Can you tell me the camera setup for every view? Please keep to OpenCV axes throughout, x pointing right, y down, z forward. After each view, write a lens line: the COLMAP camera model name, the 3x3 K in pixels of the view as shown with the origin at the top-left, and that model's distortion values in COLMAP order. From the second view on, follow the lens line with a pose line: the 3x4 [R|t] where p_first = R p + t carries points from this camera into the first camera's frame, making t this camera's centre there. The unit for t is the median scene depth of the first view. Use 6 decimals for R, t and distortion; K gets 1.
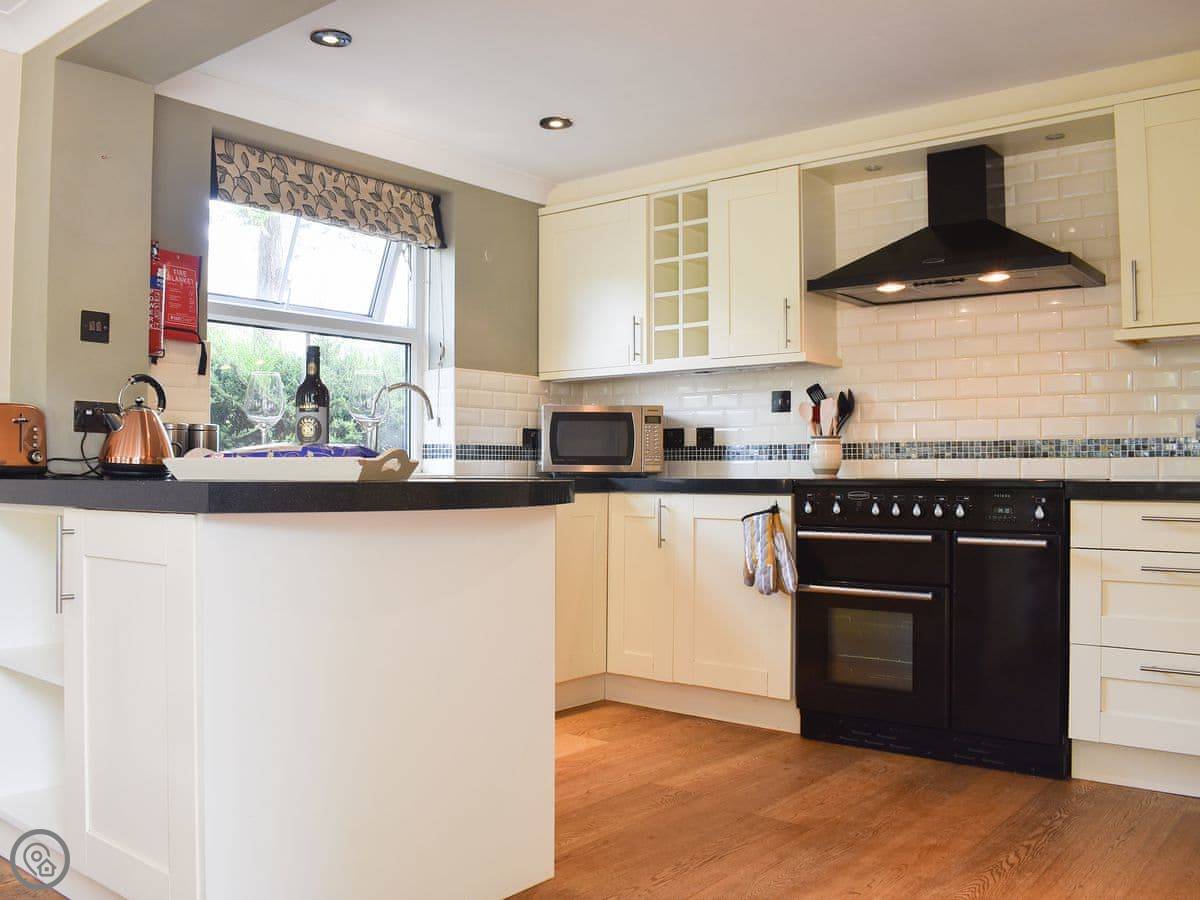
lens RADIAL K [[1049.9, 0, 472.4], [0, 1049.9, 452.4], [0, 0, 1]] dist [-0.093982, 0.002926]
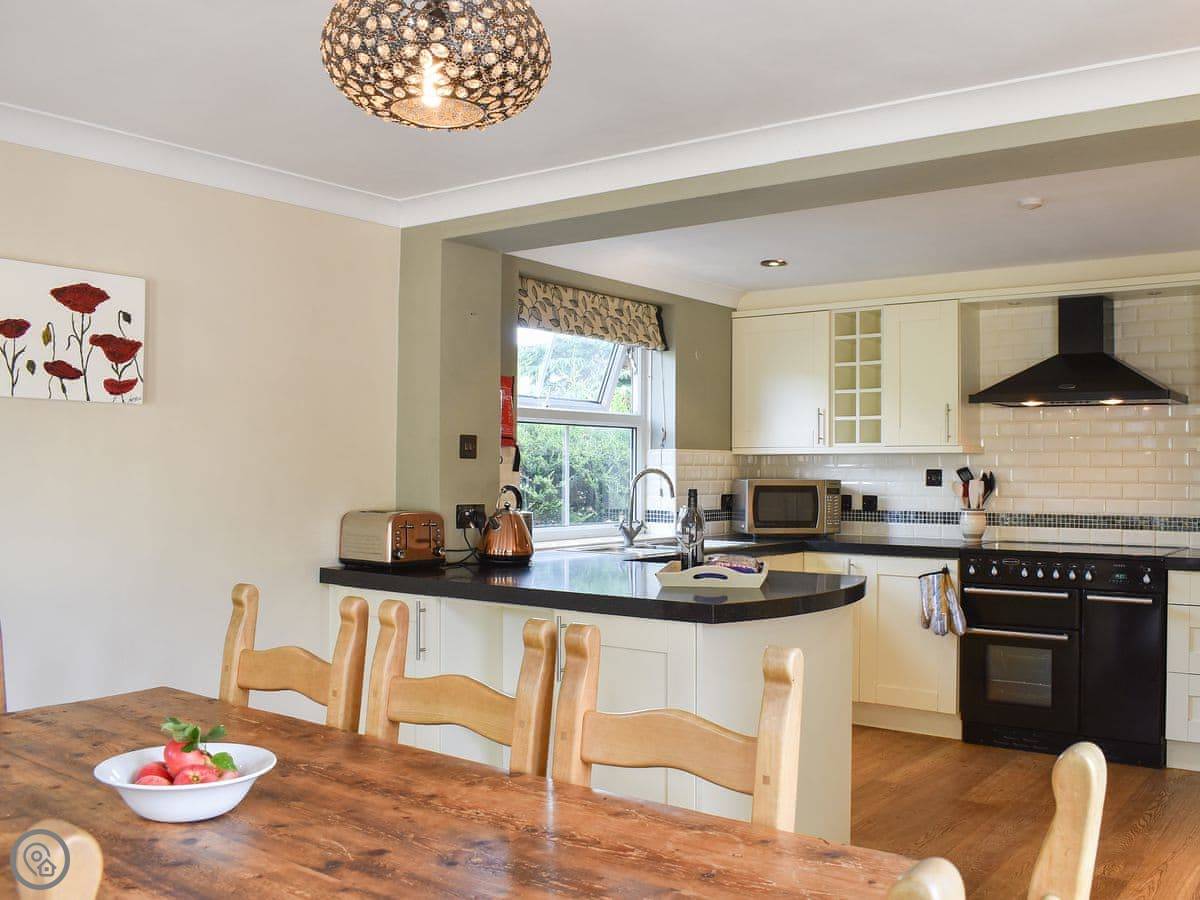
lens RADIAL K [[1093.2, 0, 600.0], [0, 1093.2, 450.0], [0, 0, 1]] dist [-0.083666, -0.008838]
pose [[0.994476, 0.000793, 0.104961, -0.283832], [-0.001462, 0.999979, 0.006297, -0.103910], [-0.104954, -0.006416, 0.994456, -0.311299]]
